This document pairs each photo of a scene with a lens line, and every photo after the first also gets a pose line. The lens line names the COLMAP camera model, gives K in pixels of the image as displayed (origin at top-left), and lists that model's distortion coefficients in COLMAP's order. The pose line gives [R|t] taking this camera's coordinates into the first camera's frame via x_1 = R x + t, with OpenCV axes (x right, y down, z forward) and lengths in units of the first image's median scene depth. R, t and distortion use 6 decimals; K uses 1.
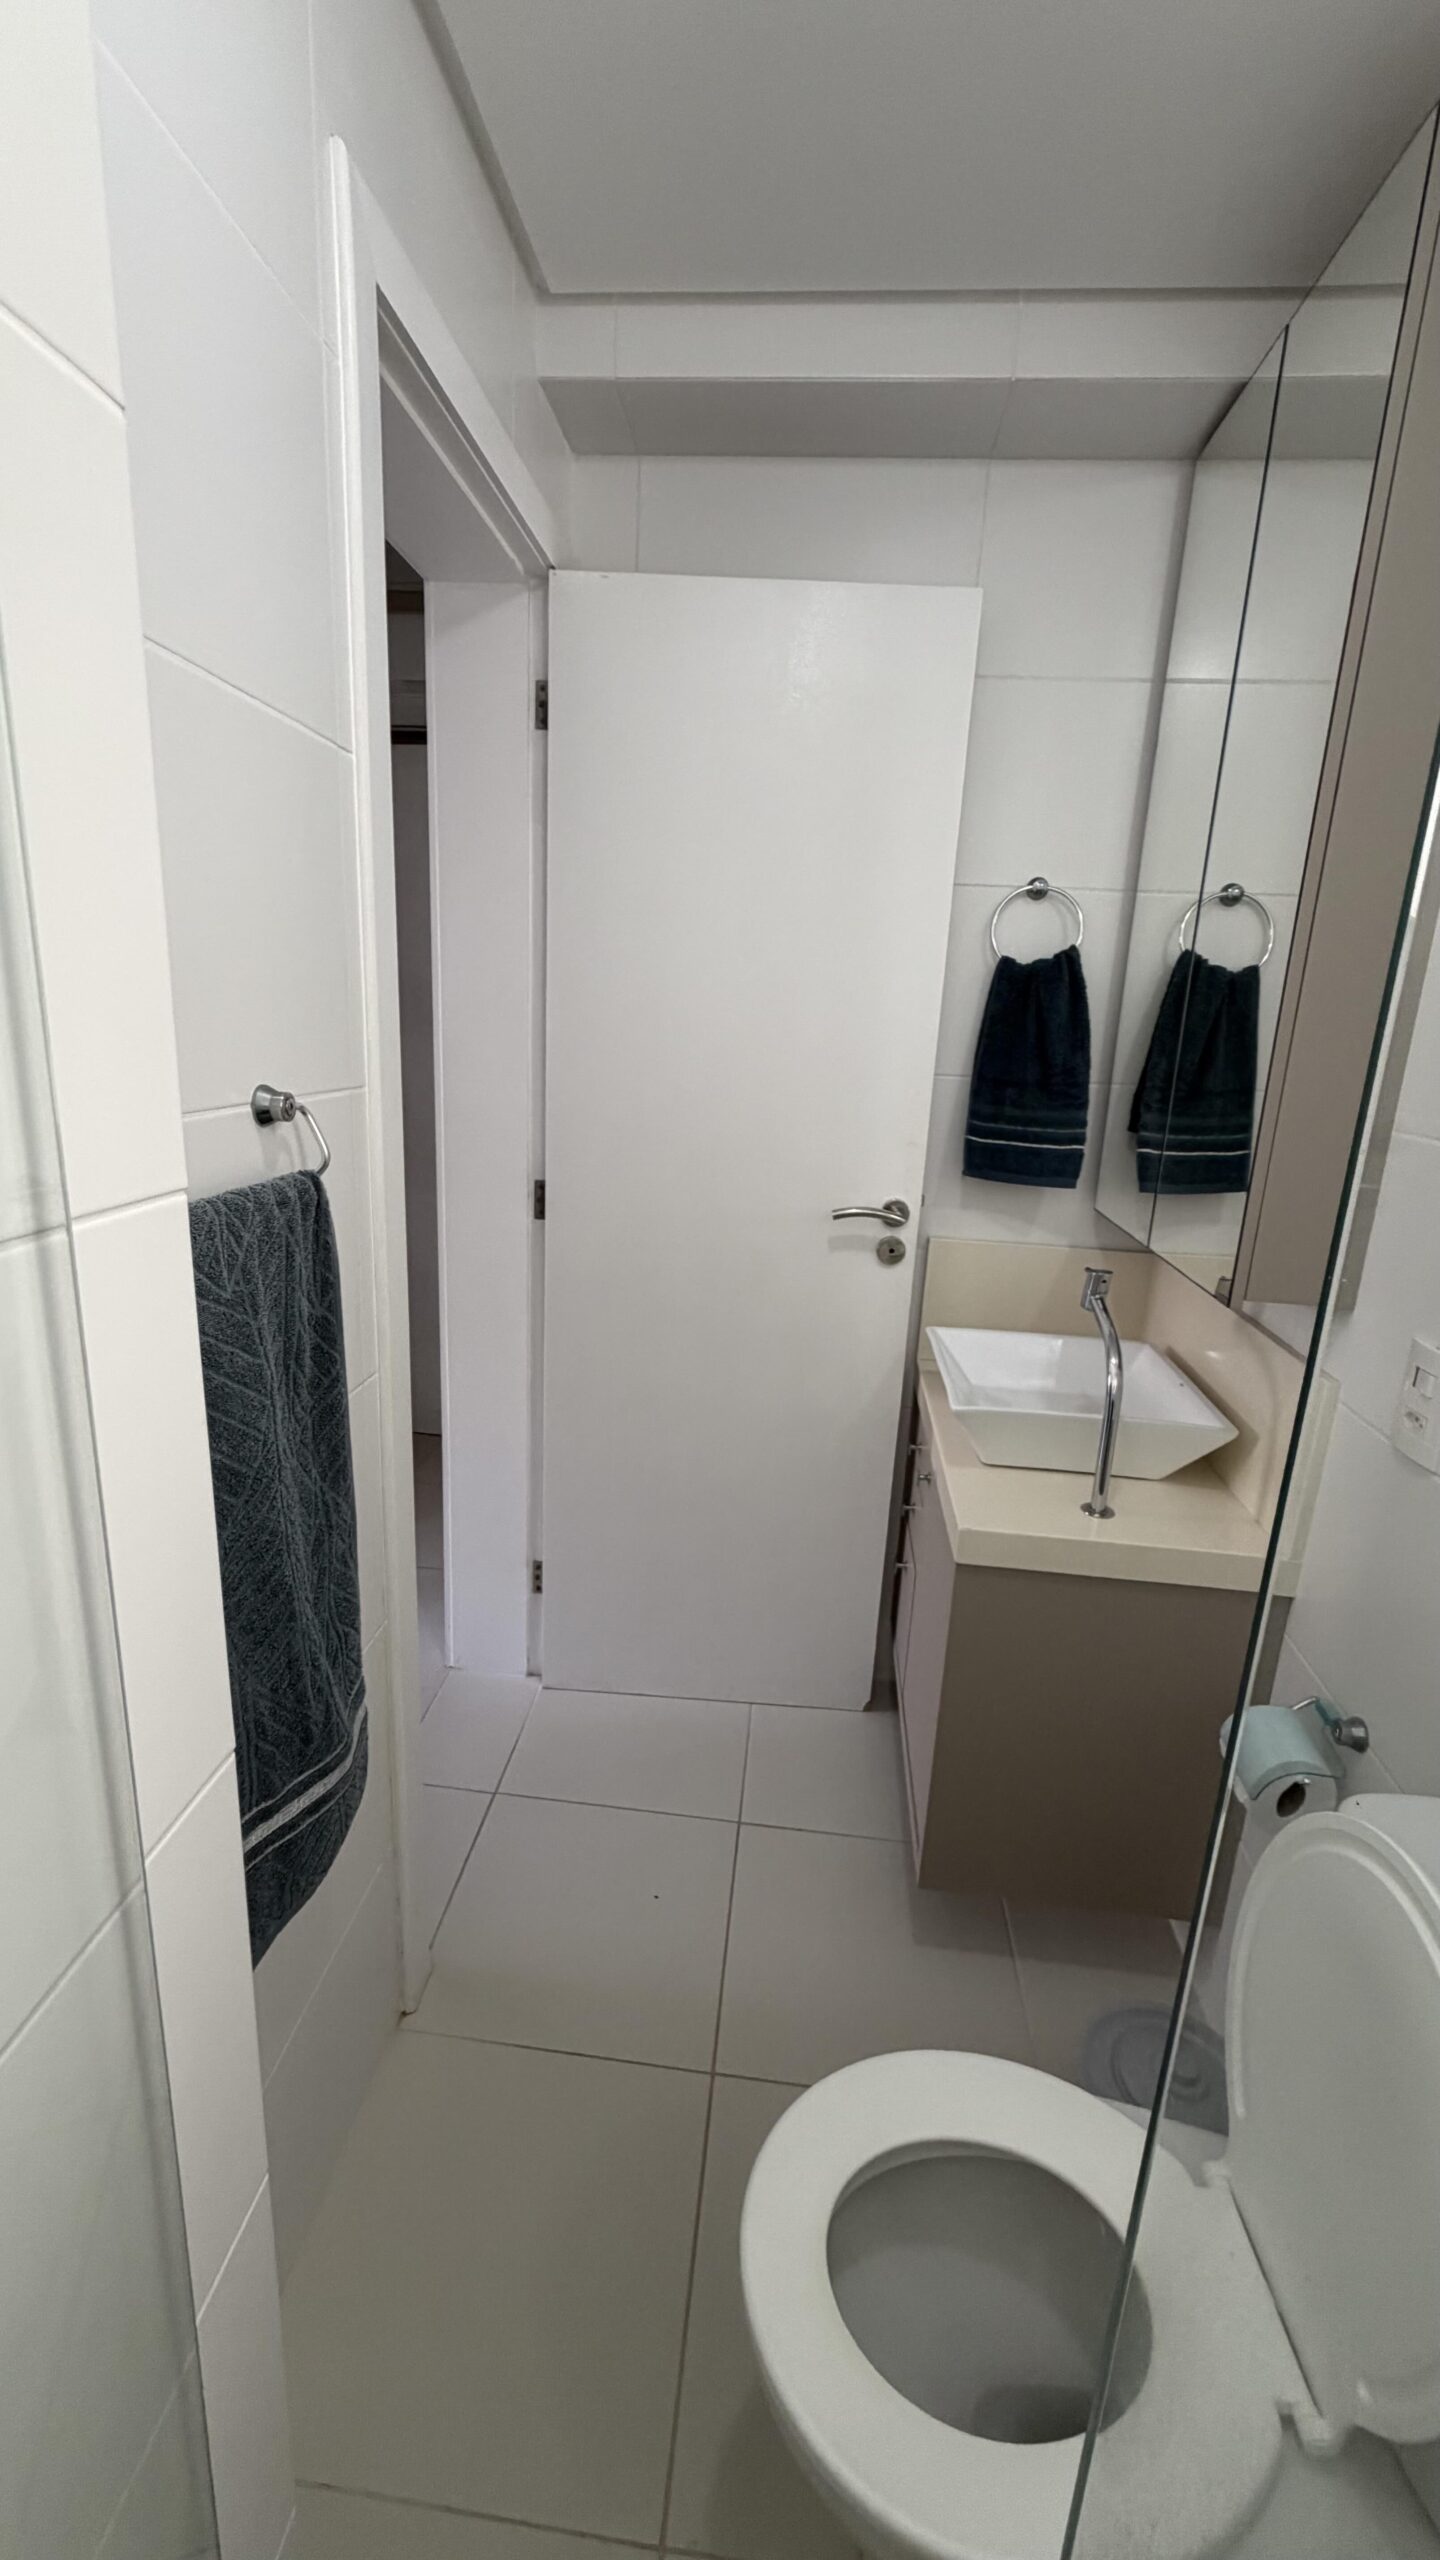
lens RADIAL K [[1017.6, 0, 722.0], [0, 1017.6, 1273.9], [0, 0, 1]] dist [-0.001187, -0.000308]
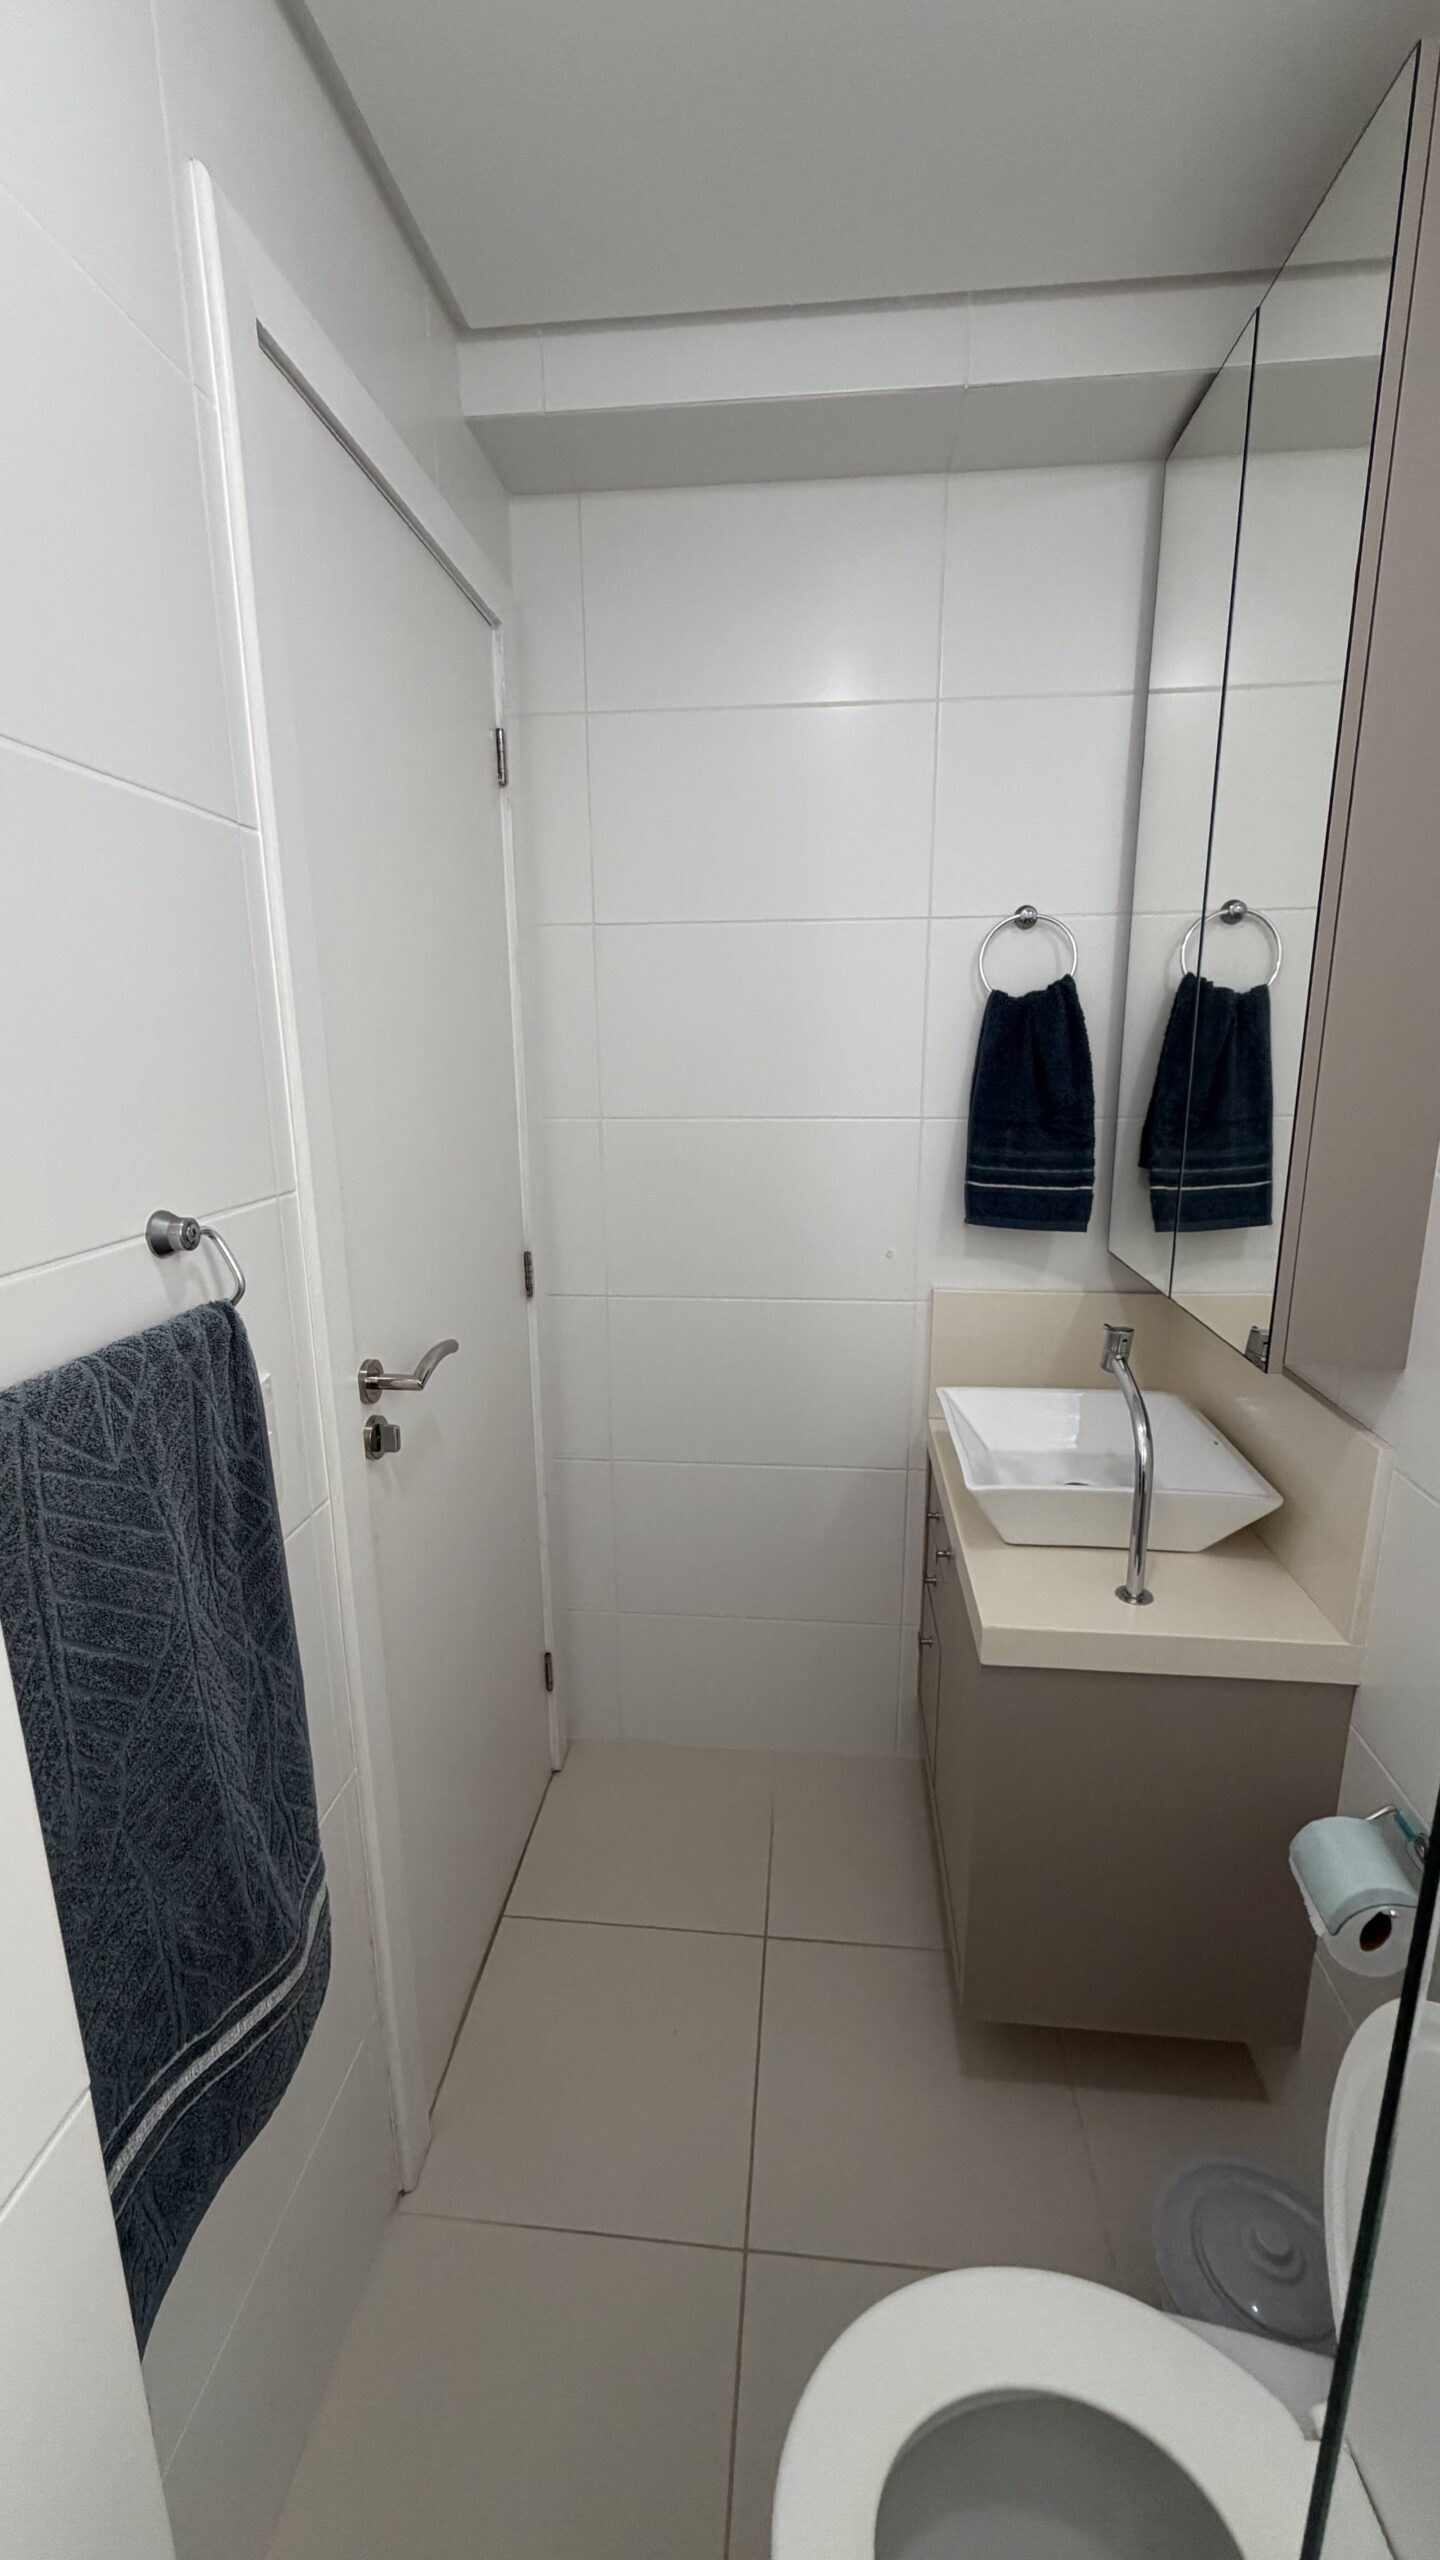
lens RADIAL K [[1017.6, 0, 722.0], [0, 1017.6, 1273.9], [0, 0, 1]] dist [-0.001187, -0.000308]
pose [[0.998427, -0.055085, -0.010486, 0.027304], [0.054821, 0.998210, -0.023924, -0.055054], [0.011785, 0.023312, 0.999659, 0.082259]]
